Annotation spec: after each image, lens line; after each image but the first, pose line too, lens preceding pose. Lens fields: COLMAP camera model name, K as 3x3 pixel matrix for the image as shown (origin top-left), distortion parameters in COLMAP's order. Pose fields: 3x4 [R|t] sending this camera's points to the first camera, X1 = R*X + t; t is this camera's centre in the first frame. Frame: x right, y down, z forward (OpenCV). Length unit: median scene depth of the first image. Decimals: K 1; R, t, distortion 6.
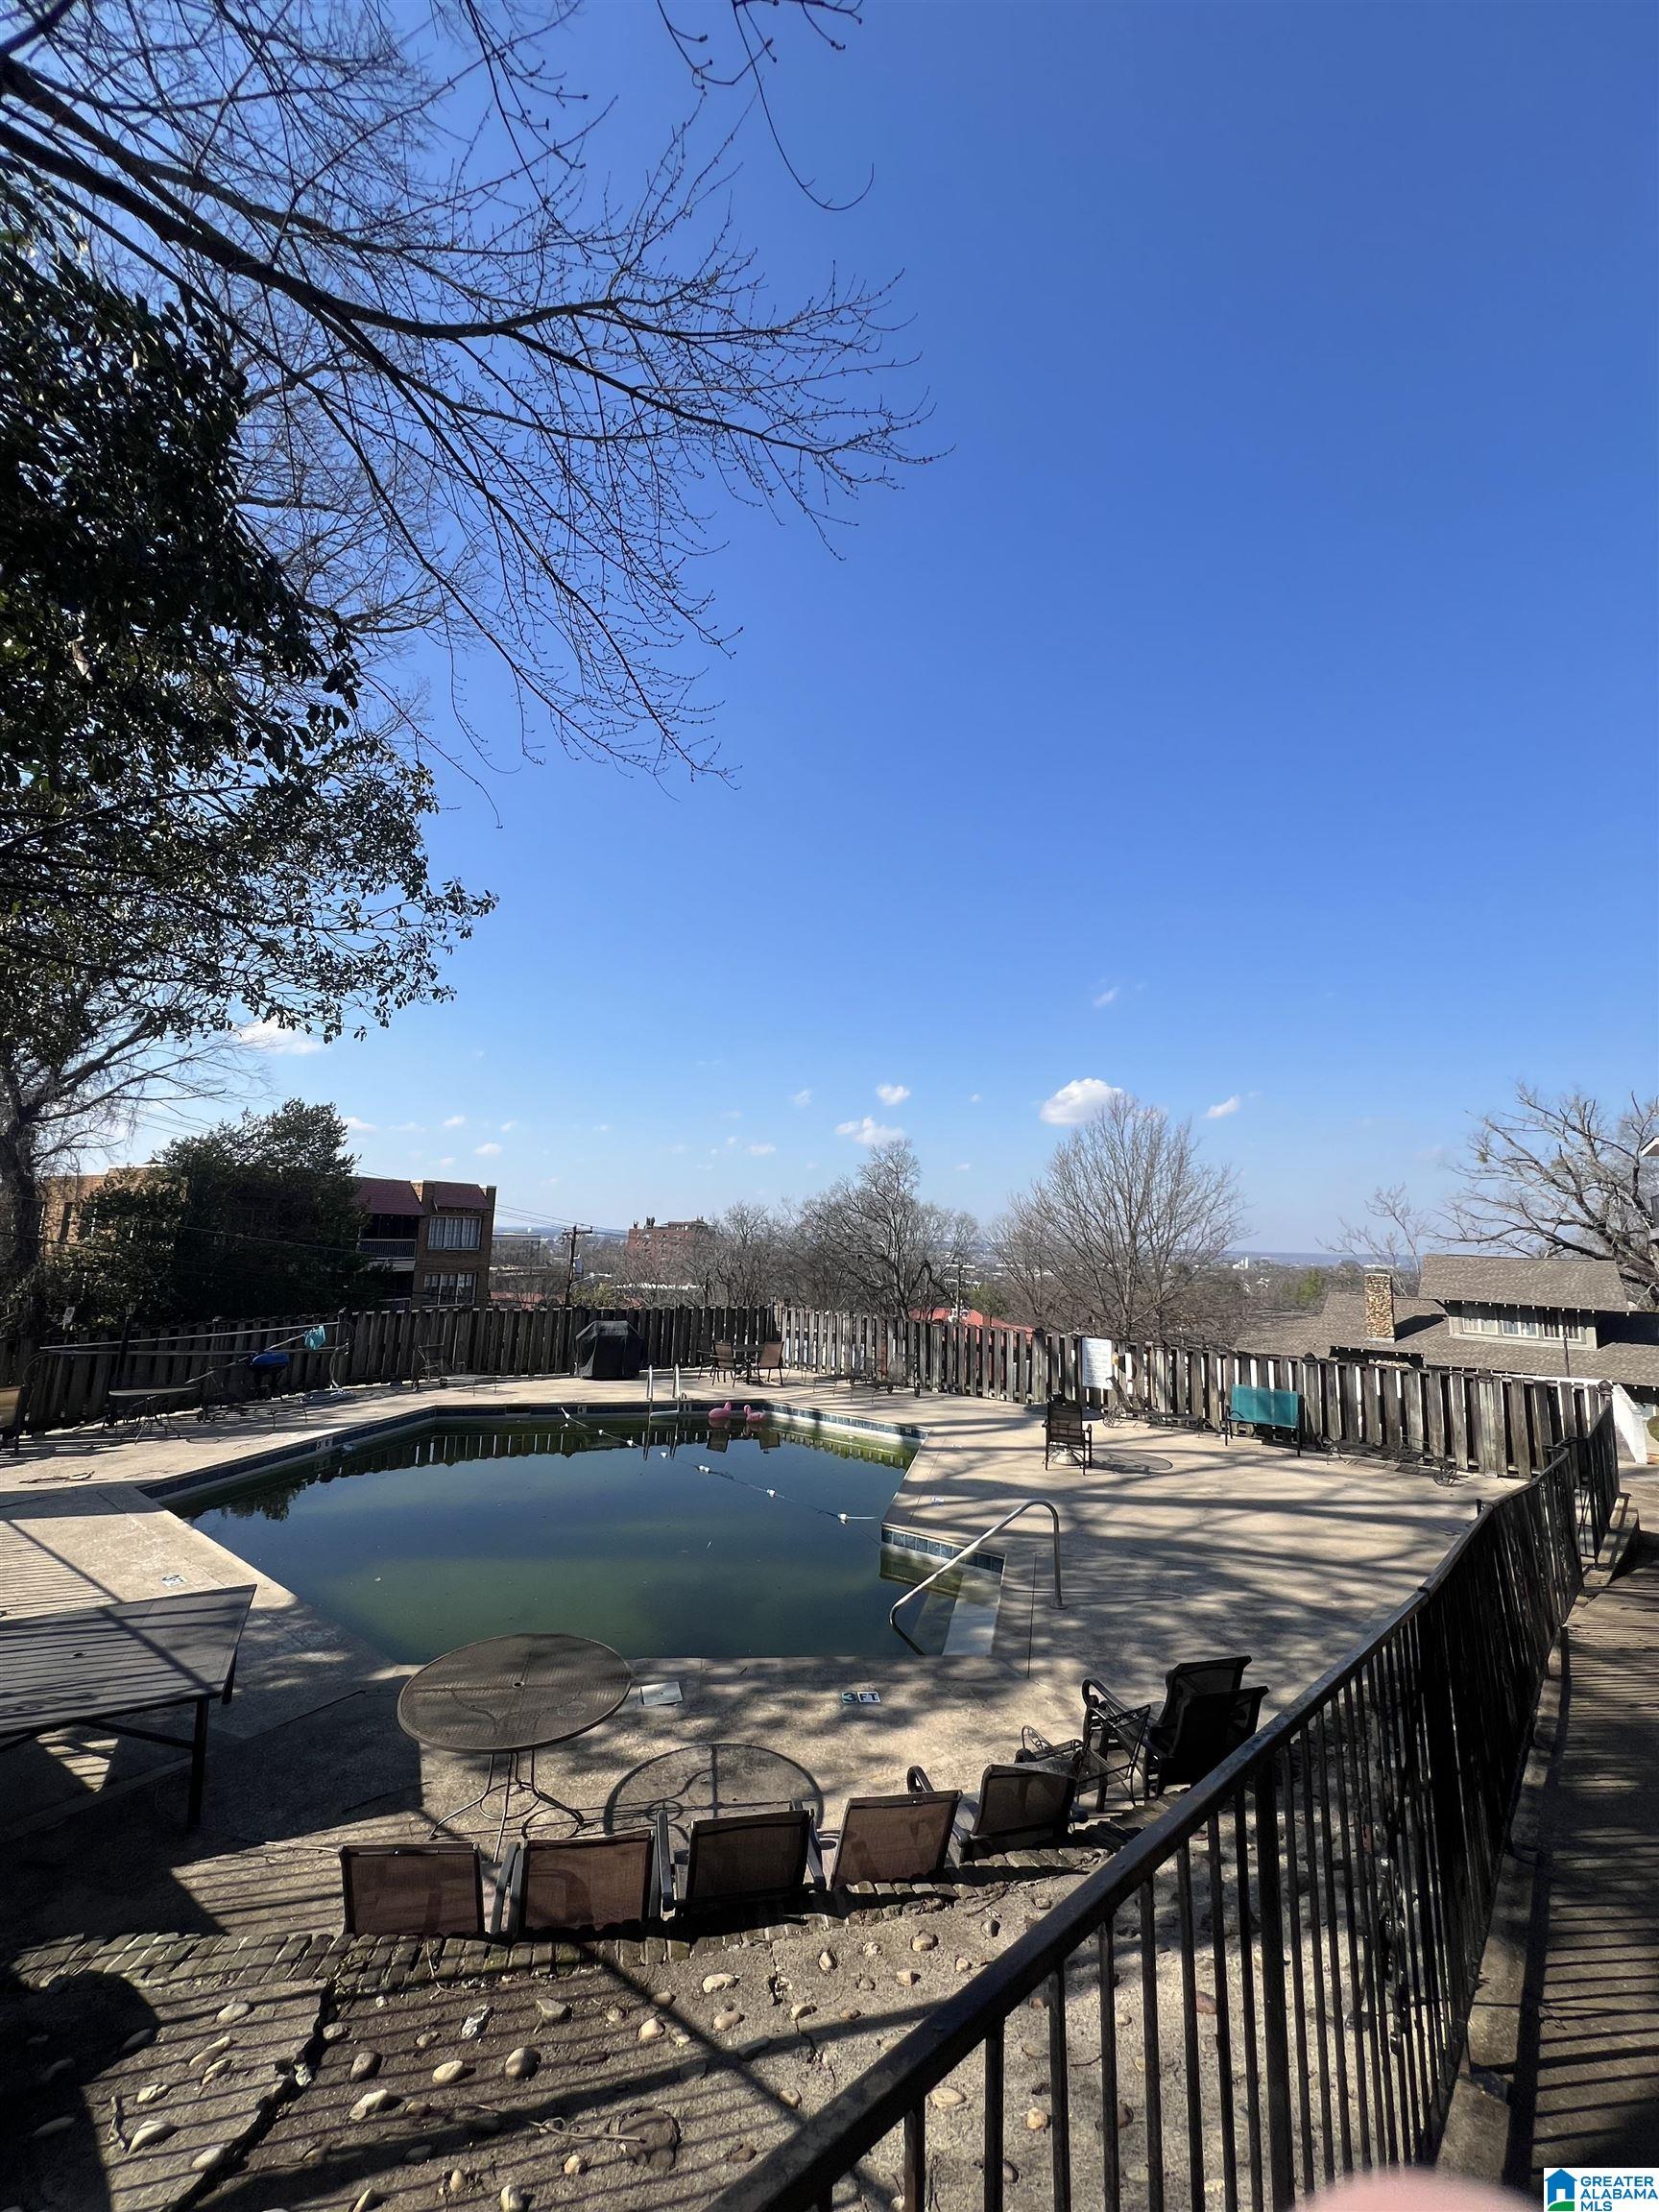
lens RADIAL K [[889.2, 0, 835.3], [0, 889.2, 1099.6], [0, 0, 1]] dist [-0.000676, 0.000443]
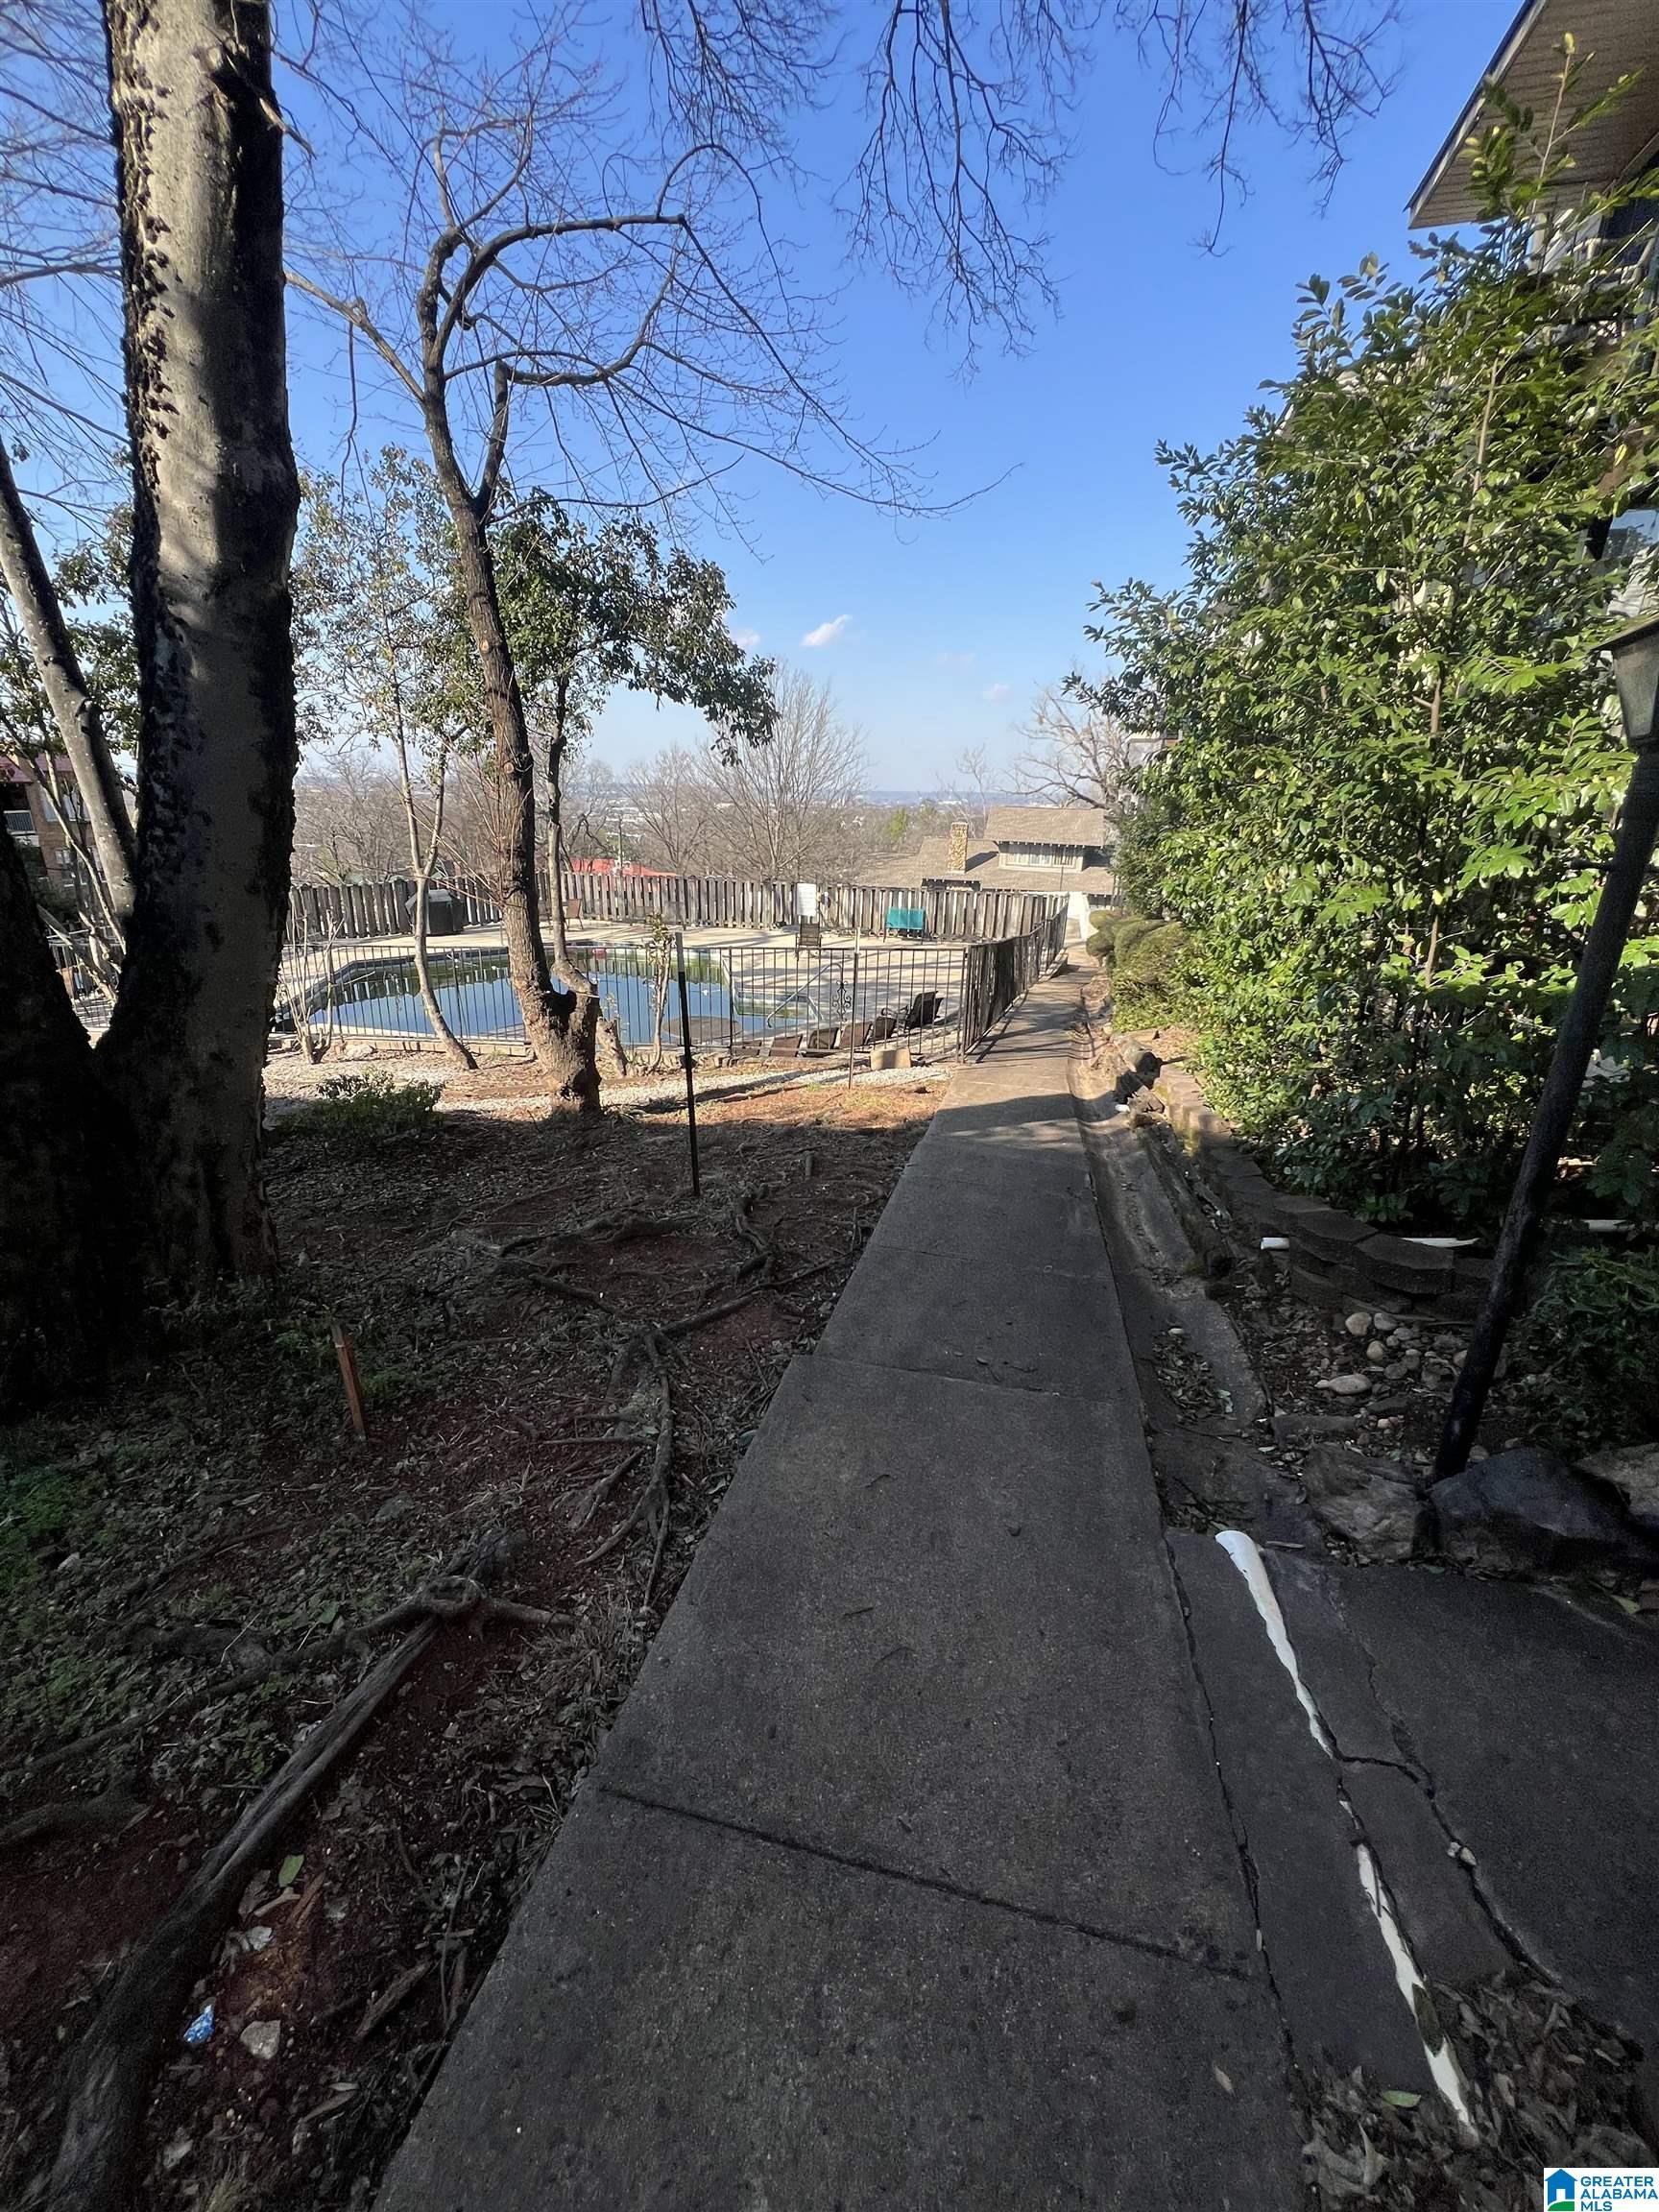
lens RADIAL K [[889.2, 0, 835.3], [0, 889.2, 1099.6], [0, 0, 1]] dist [-0.000676, 0.000443]
pose [[0.913131, -0.145756, 0.380718, -0.149163], [-0.055197, 0.881094, 0.469709, -0.062655], [-0.403911, -0.449921, 0.796509, -0.201529]]
